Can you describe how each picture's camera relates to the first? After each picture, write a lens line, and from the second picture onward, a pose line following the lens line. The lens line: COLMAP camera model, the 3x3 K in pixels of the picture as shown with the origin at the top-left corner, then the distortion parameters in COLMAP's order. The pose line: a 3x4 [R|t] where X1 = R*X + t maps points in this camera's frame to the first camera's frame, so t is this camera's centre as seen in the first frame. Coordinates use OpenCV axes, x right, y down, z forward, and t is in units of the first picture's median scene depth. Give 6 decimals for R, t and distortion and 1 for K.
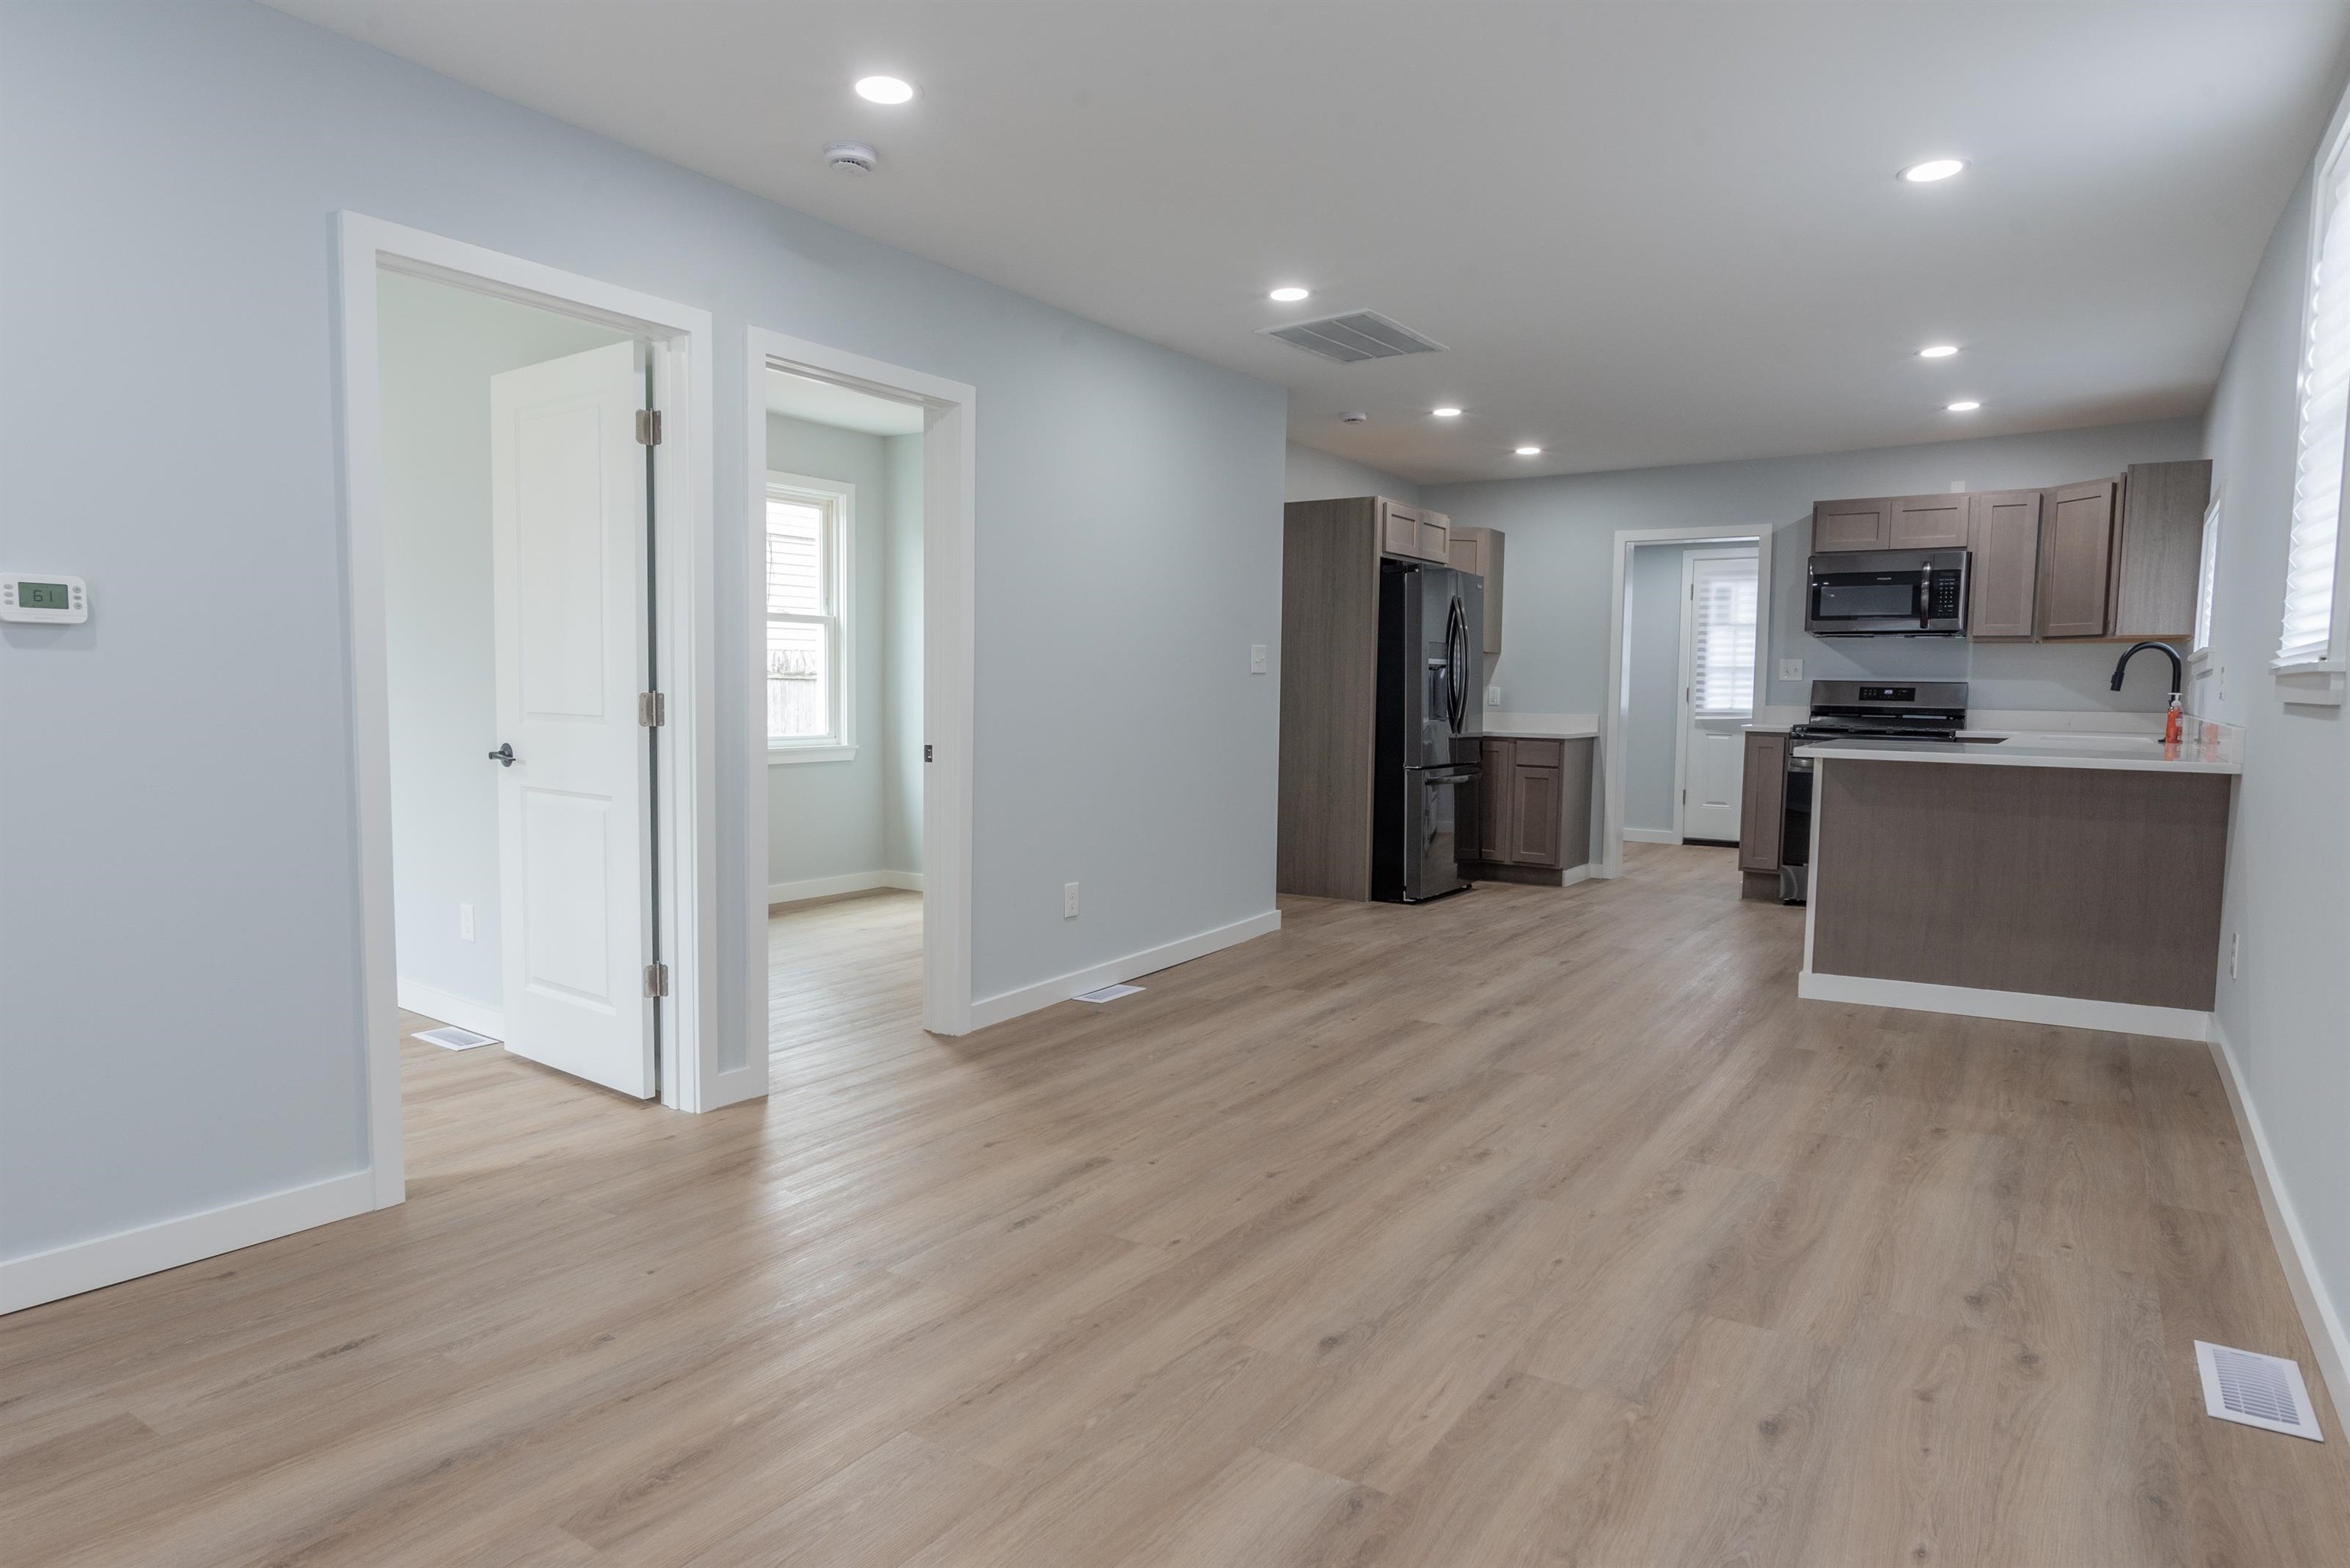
lens RADIAL K [[1360.5, 0, 1175.0], [0, 1360.5, 784.0], [0, 0, 1]] dist [-0.030456, 0.000150]
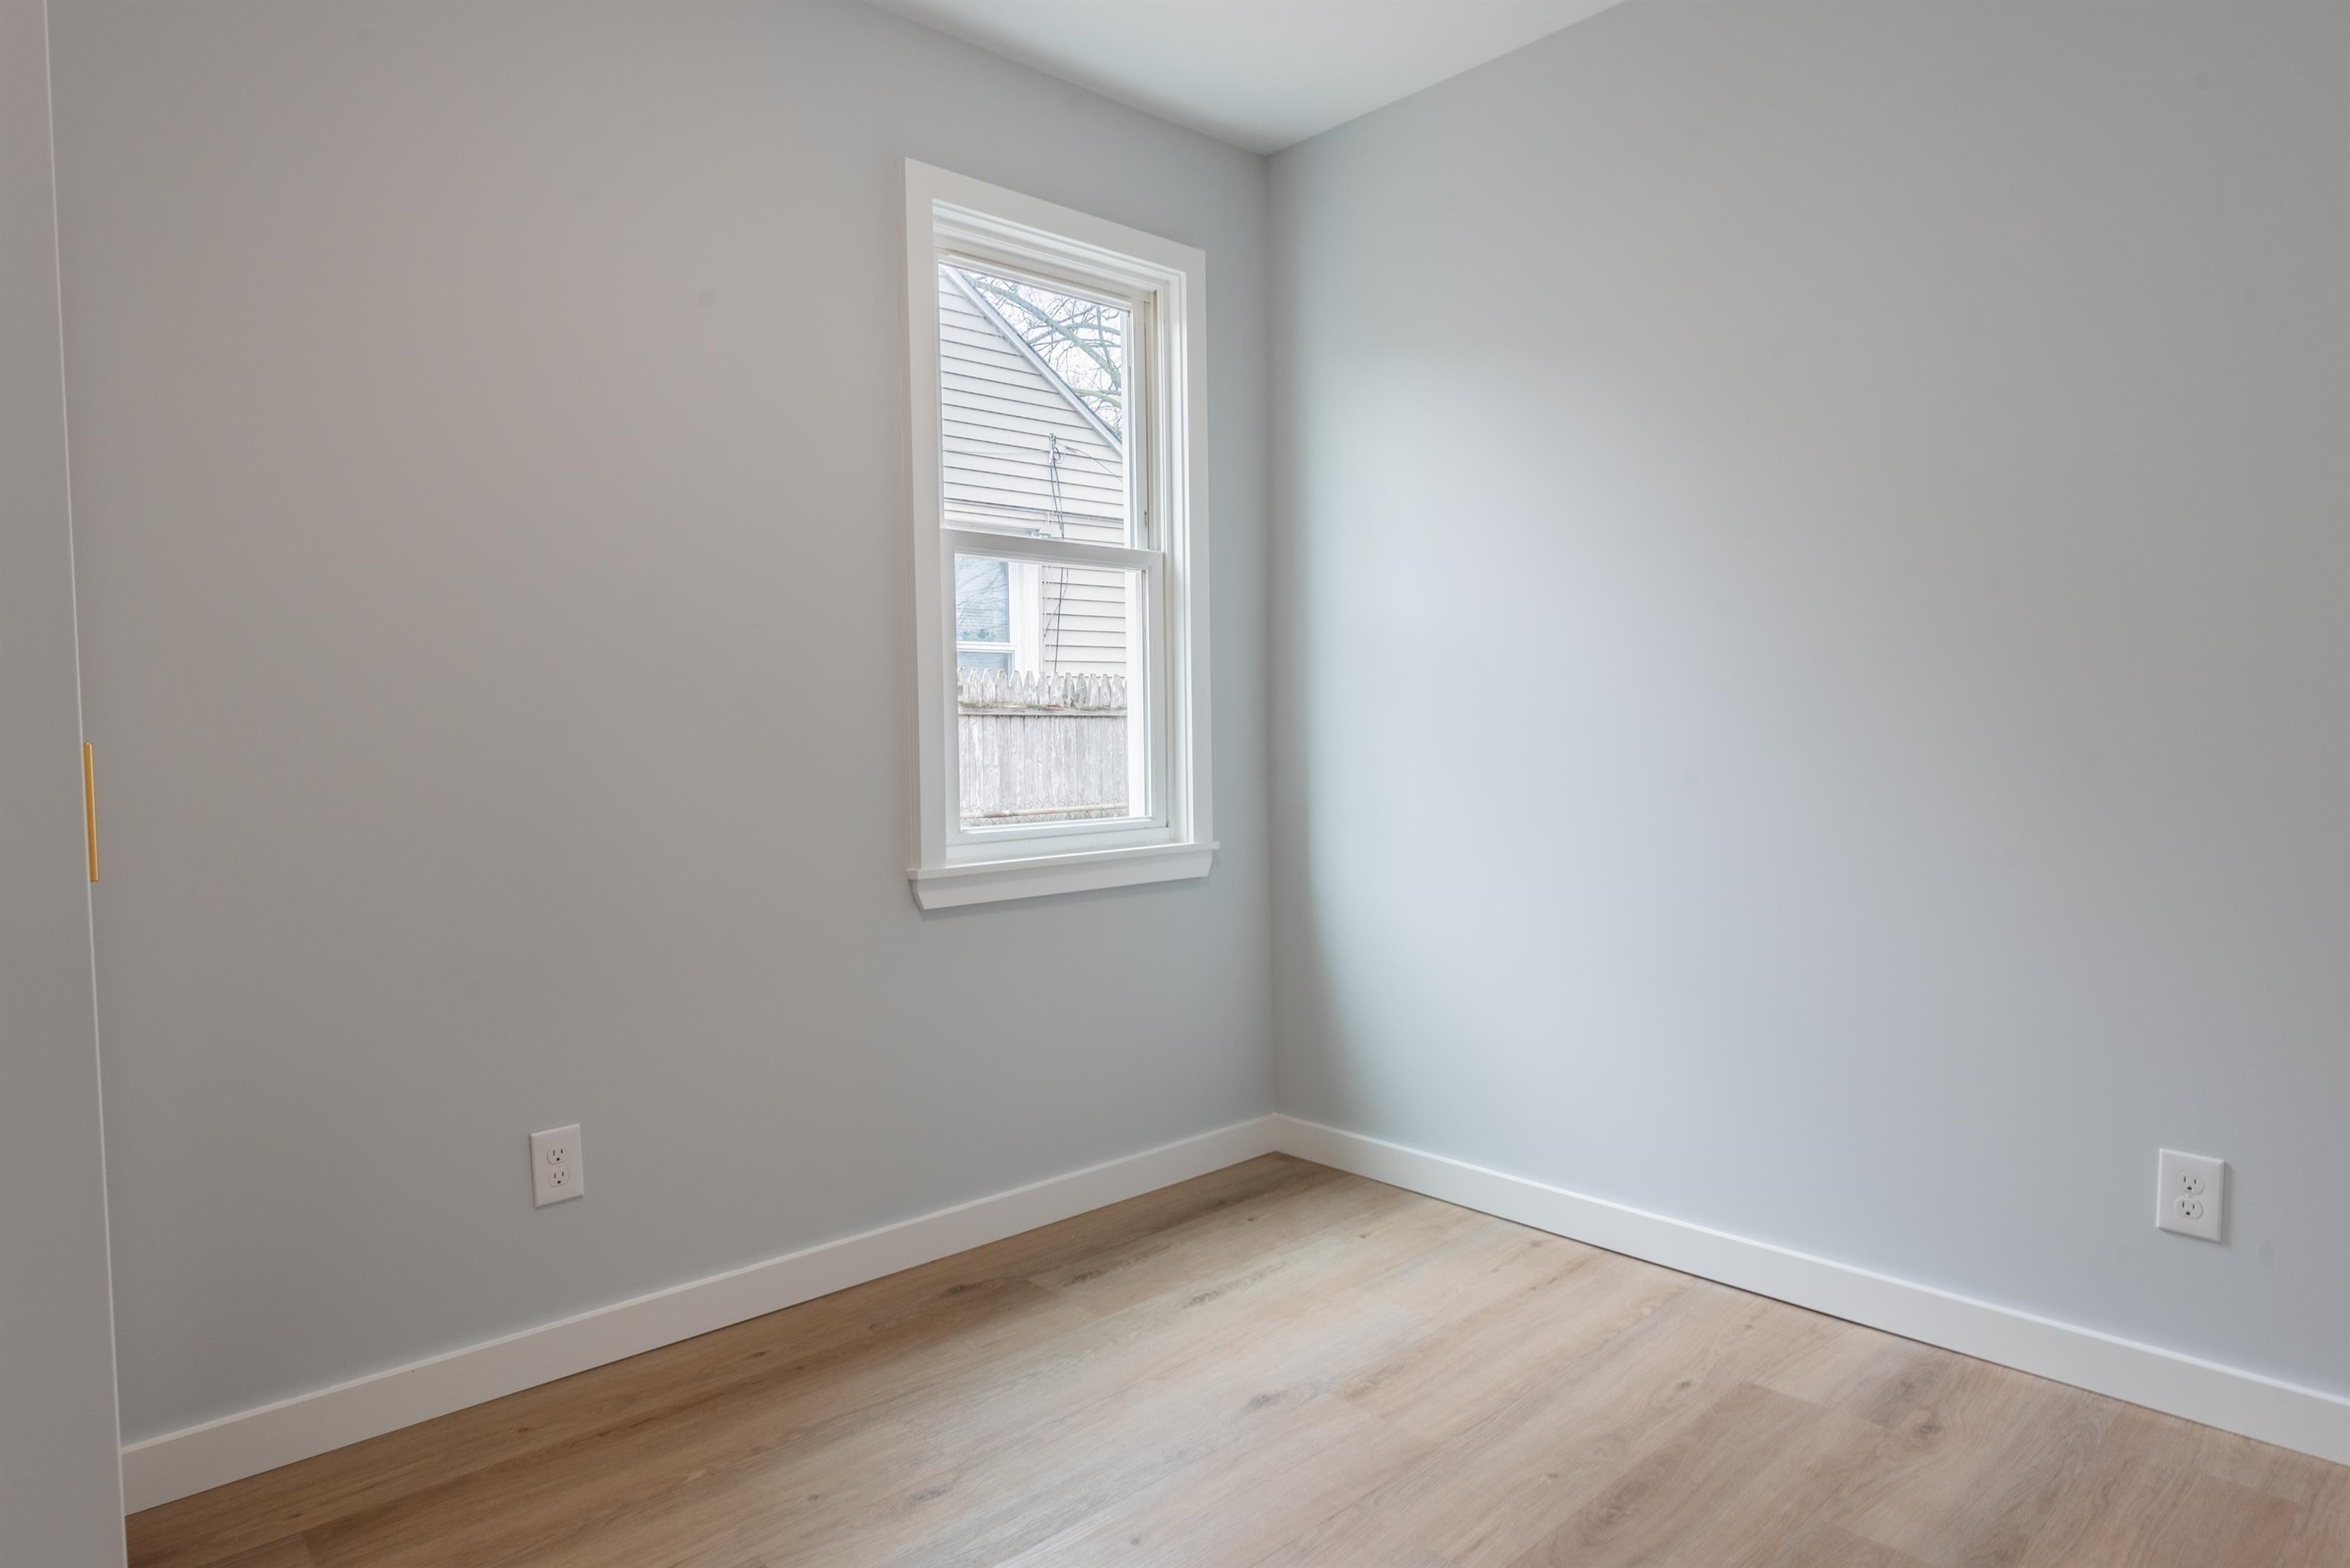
lens RADIAL K [[1360.5, 0, 1175.0], [0, 1360.5, 784.0], [0, 0, 1]] dist [-0.030456, 0.000150]
pose [[0.974691, -0.018465, -0.222795, -0.147101], [0.011191, 0.999364, -0.033870, -0.032782], [0.223278, 0.030519, 0.974277, 0.561681]]
